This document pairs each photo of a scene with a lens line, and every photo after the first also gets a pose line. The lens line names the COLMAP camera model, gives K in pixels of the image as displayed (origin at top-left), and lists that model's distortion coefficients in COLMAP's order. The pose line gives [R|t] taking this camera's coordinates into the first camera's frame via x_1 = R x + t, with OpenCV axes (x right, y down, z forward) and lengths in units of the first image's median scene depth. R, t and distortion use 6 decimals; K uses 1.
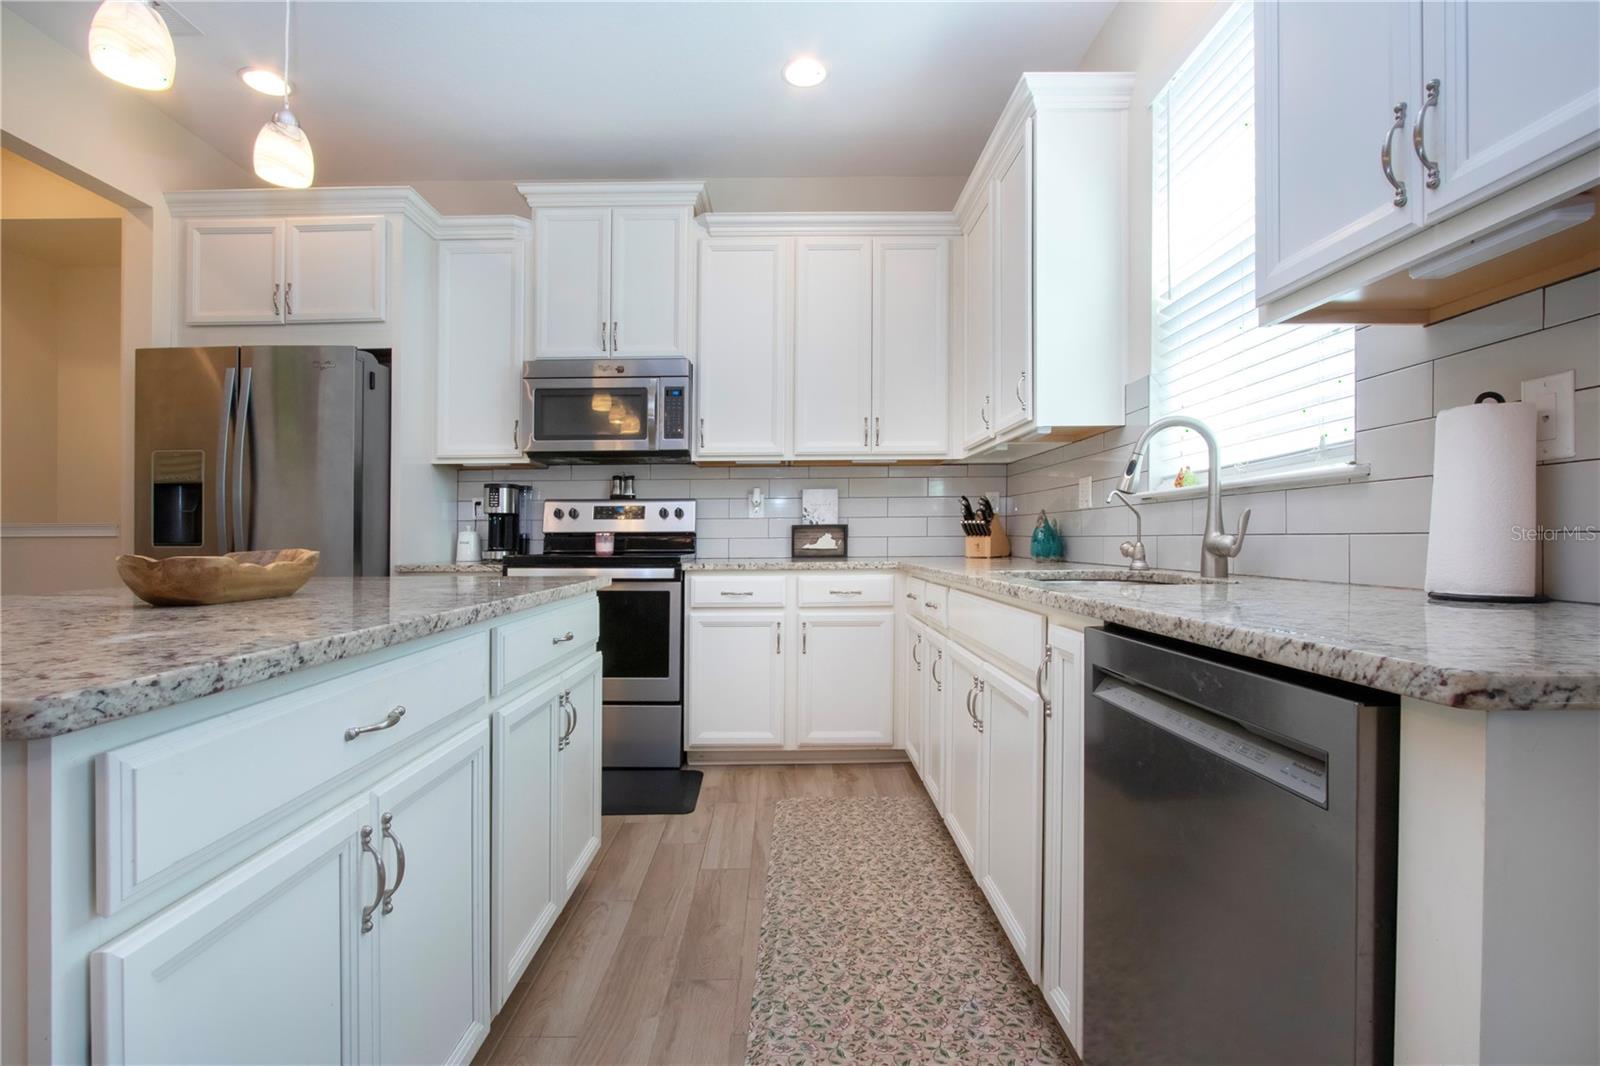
lens RADIAL K [[783.8, 0, 761.9], [0, 783.8, 548.9], [0, 0, 1]] dist [-0.001010, 0.000515]
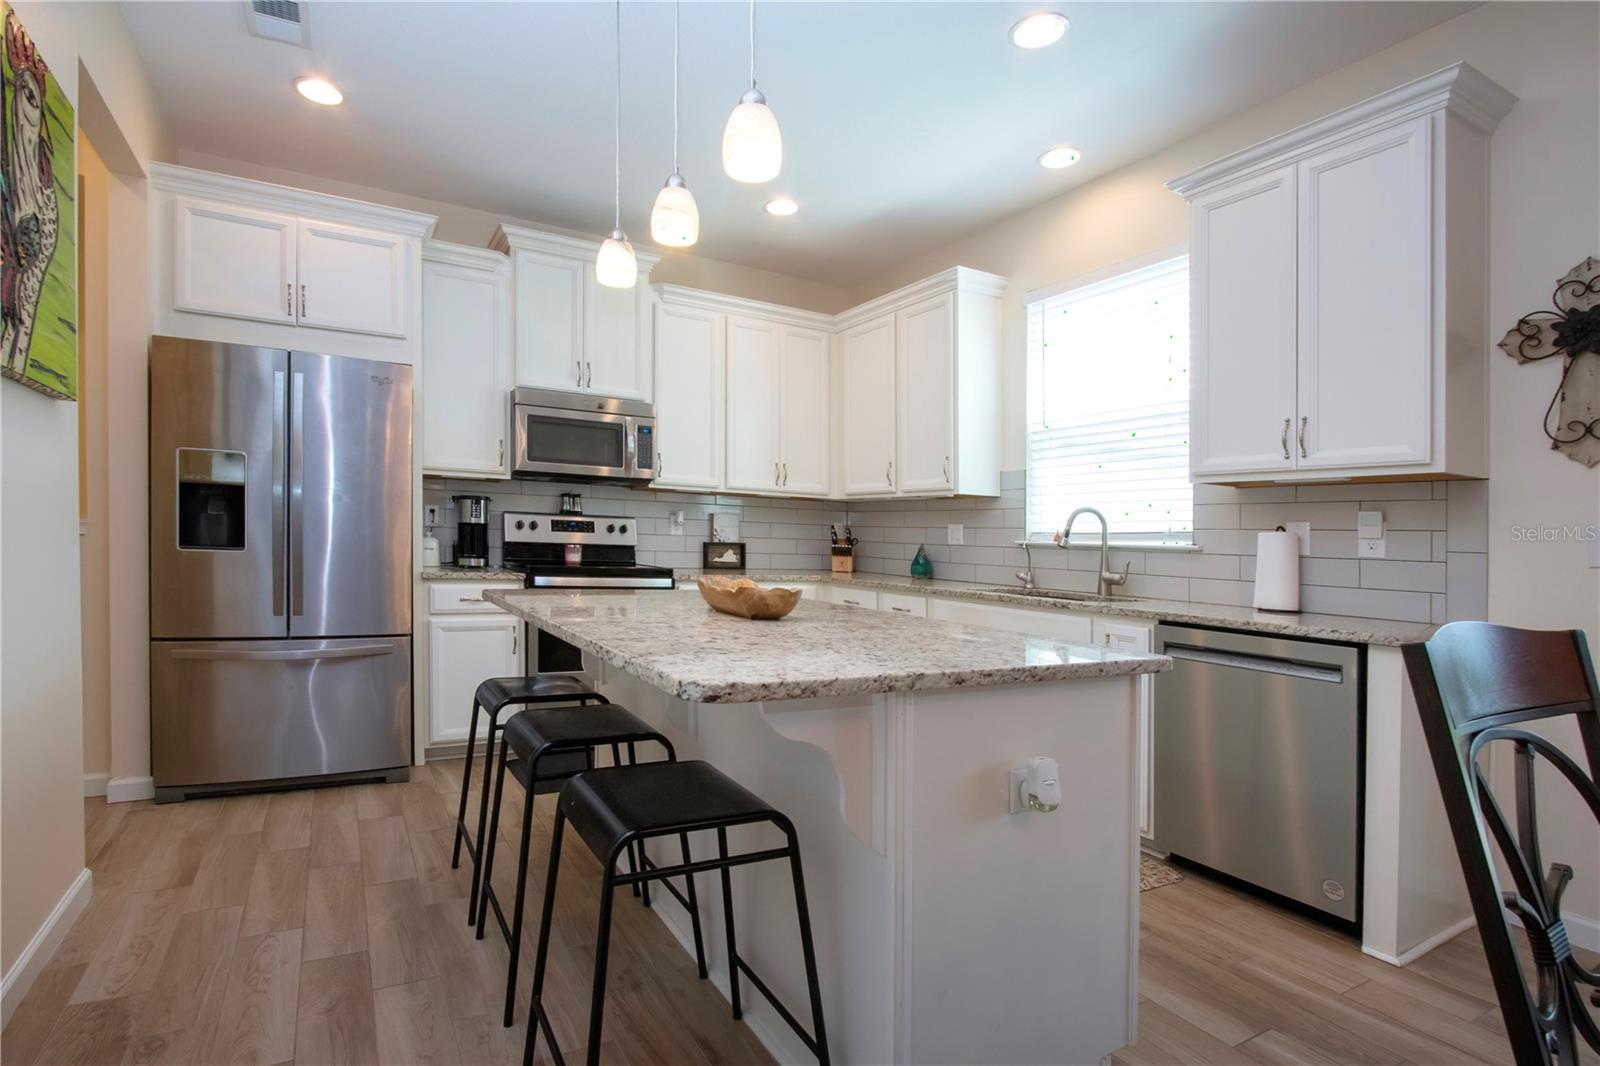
lens RADIAL K [[801.7, 0, 700.6], [0, 801.7, 535.8], [0, 0, 1]] dist [-0.000927, 0.000206]
pose [[0.889436, 0.036581, 0.455594, -0.573535], [-0.033806, 0.999327, -0.014241, -0.023317], [-0.455809, -0.002735, 0.890074, -0.127632]]
